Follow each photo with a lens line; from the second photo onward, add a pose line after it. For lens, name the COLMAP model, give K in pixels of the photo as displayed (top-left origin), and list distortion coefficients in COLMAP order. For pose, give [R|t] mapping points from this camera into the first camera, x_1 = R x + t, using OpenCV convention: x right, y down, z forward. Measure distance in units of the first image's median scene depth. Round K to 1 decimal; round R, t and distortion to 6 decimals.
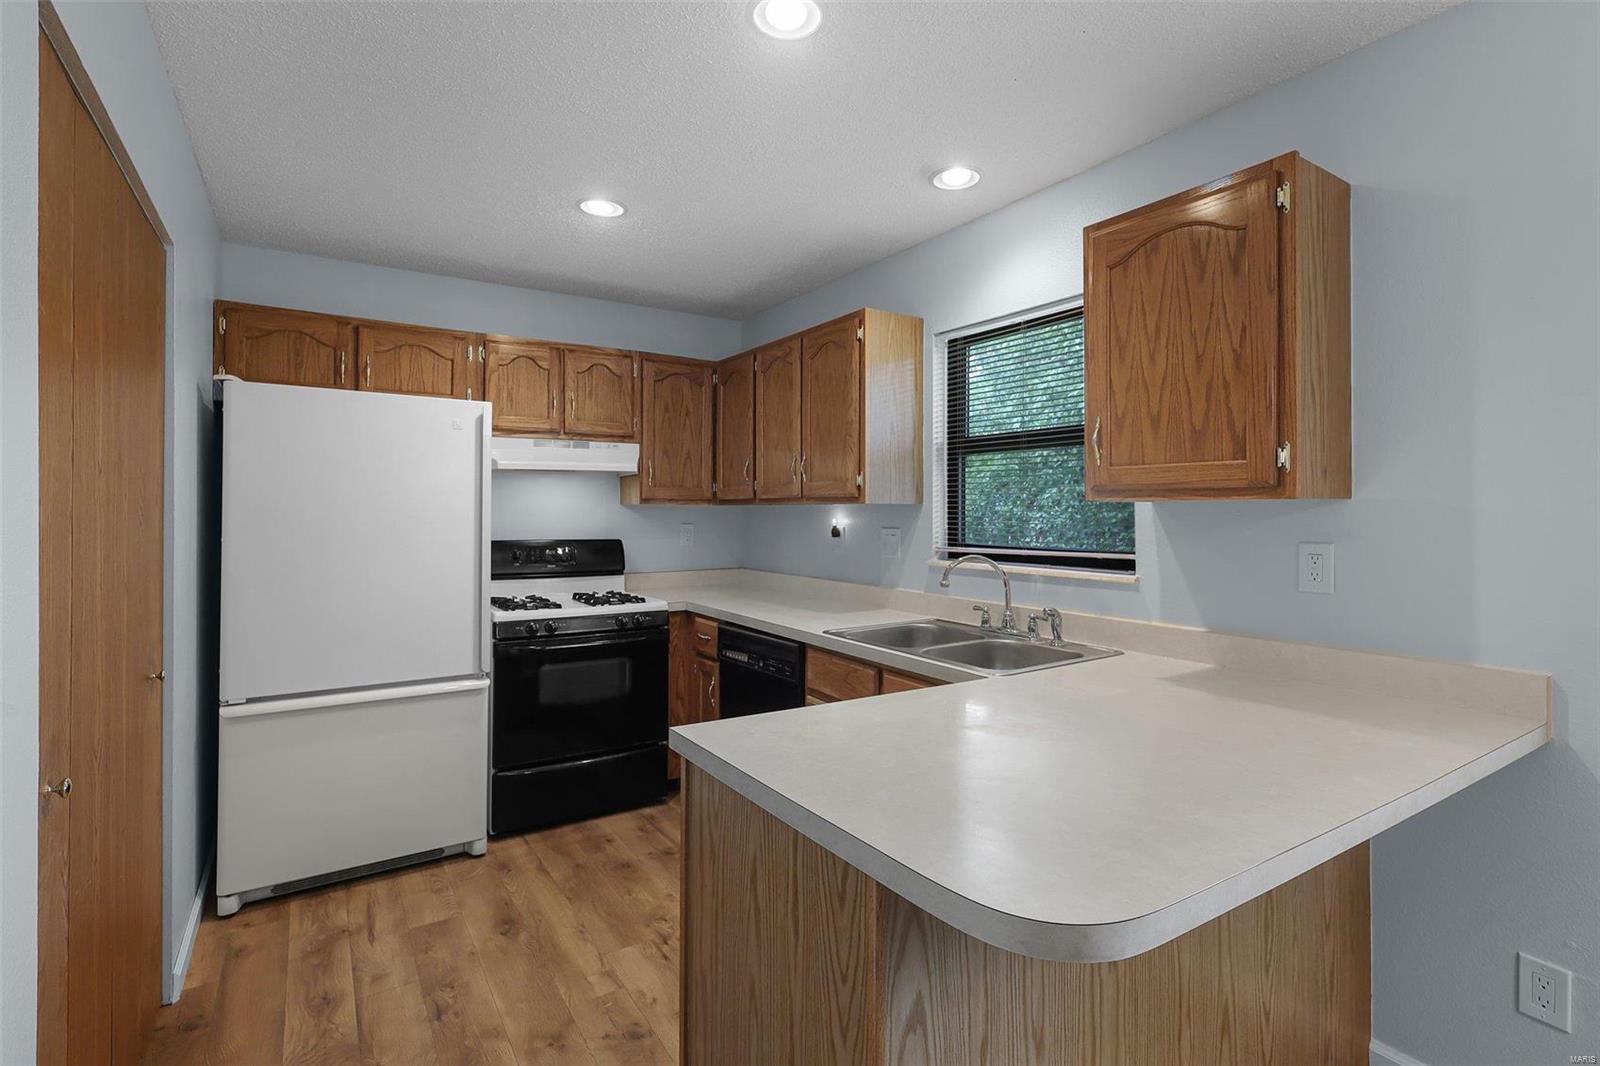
lens RADIAL K [[757.5, 0, 800.7], [0, 757.5, 508.6], [0, 0, 1]] dist [-0.001207, 0.000442]
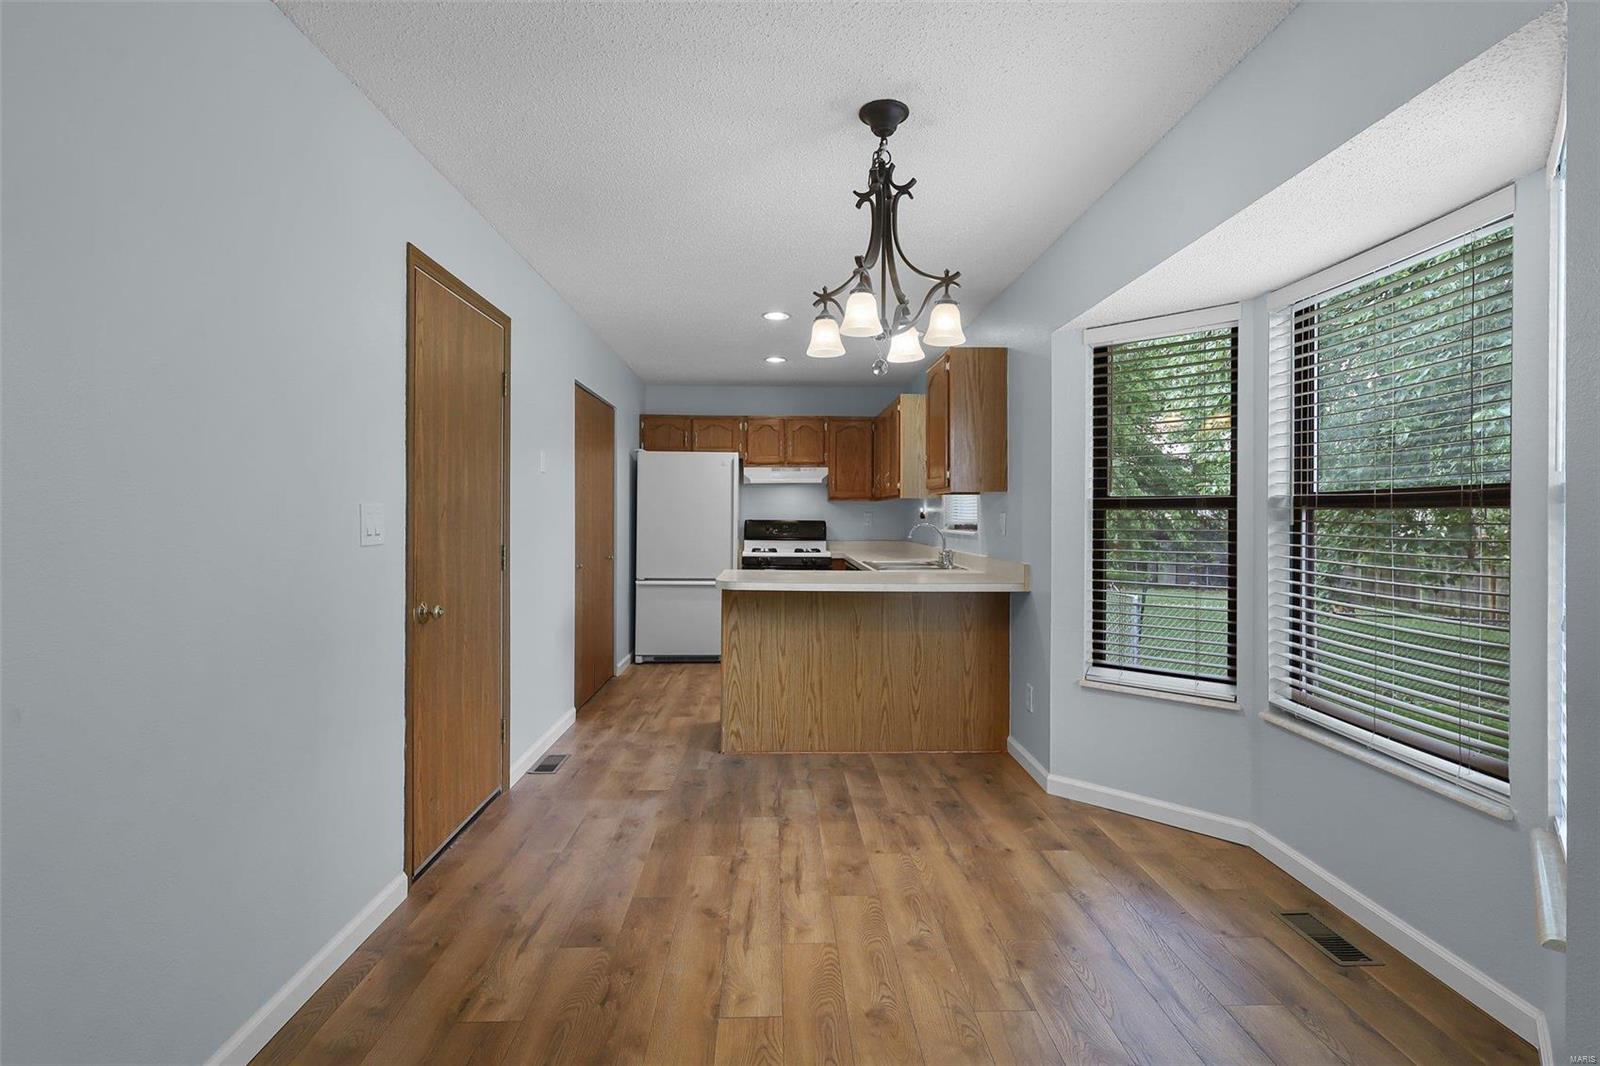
lens RADIAL K [[750.9, 0, 799.9], [0, 750.9, 520.2], [0, 0, 1]] dist [-0.003019, 0.000457]
pose [[0.858087, 0.004558, -0.513484, 0.760351], [0.000063, 0.999960, 0.008982, 0.028699], [0.513504, -0.007739, 0.858052, -0.670210]]
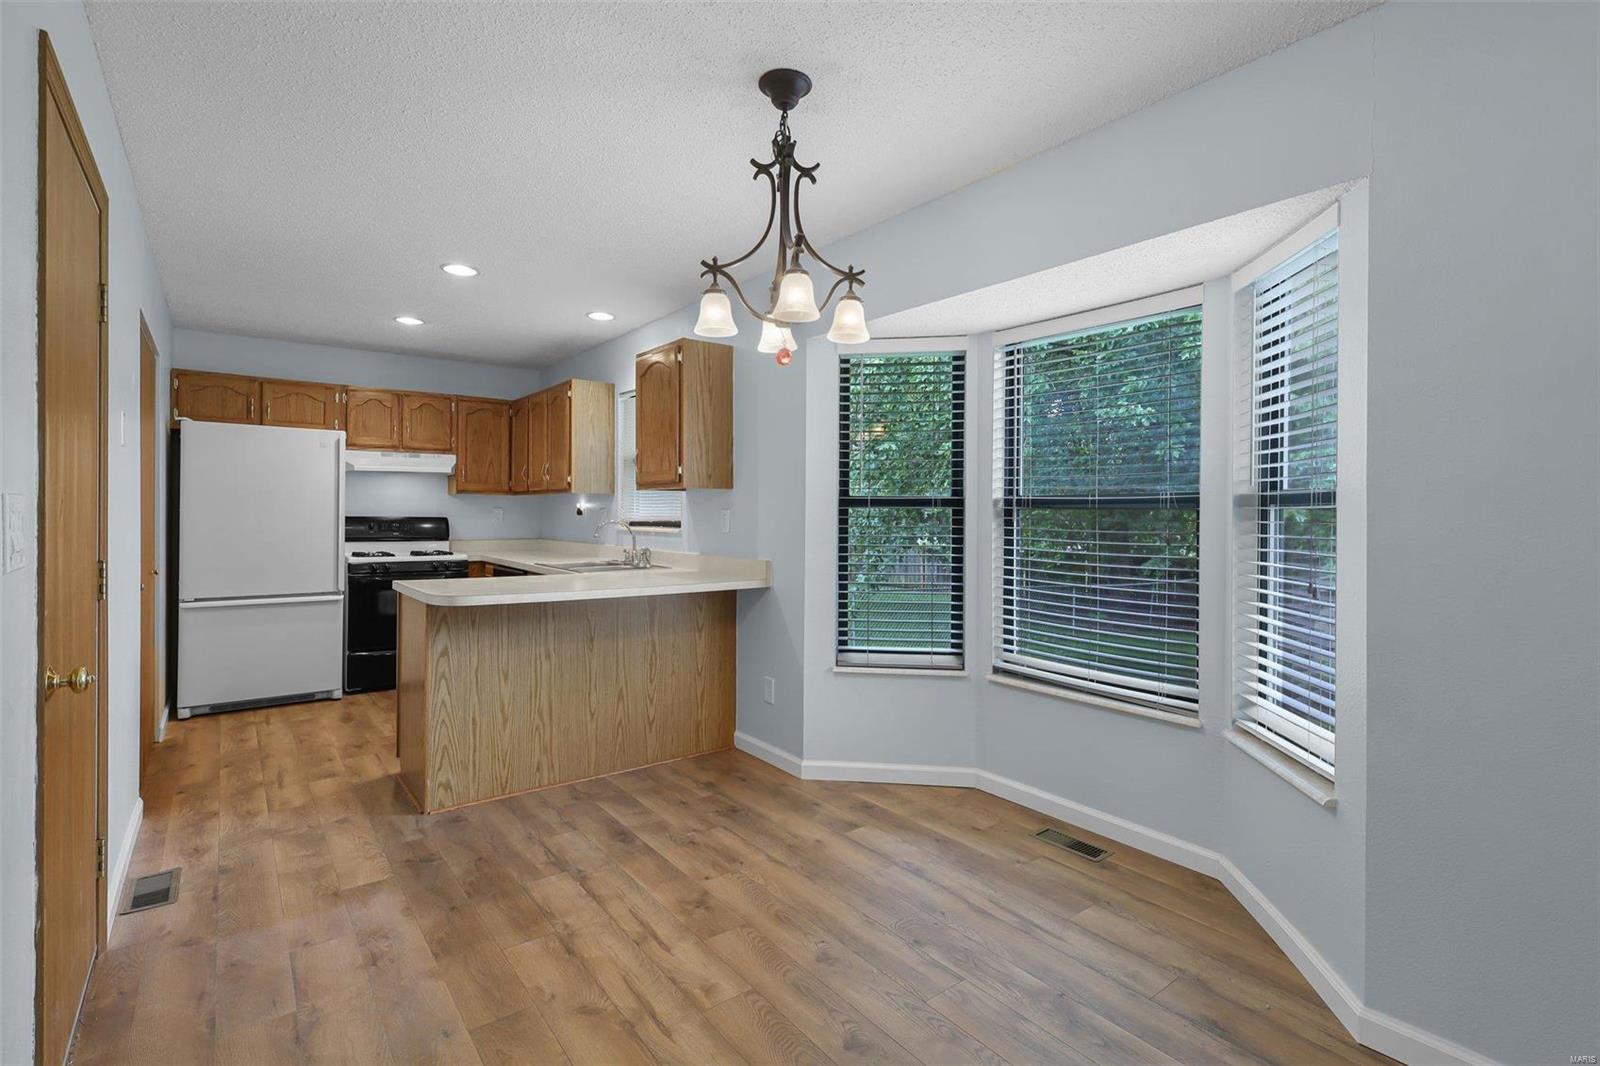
lens RADIAL K [[751.6, 0, 801.7], [0, 751.6, 515.5], [0, 0, 1]] dist [-0.001419, 0.001122]
pose [[0.996695, 0.004181, 0.081122, 0.428602], [-0.004852, 0.999956, 0.008085, 0.026229], [-0.081085, -0.008452, 0.996671, -0.685652]]
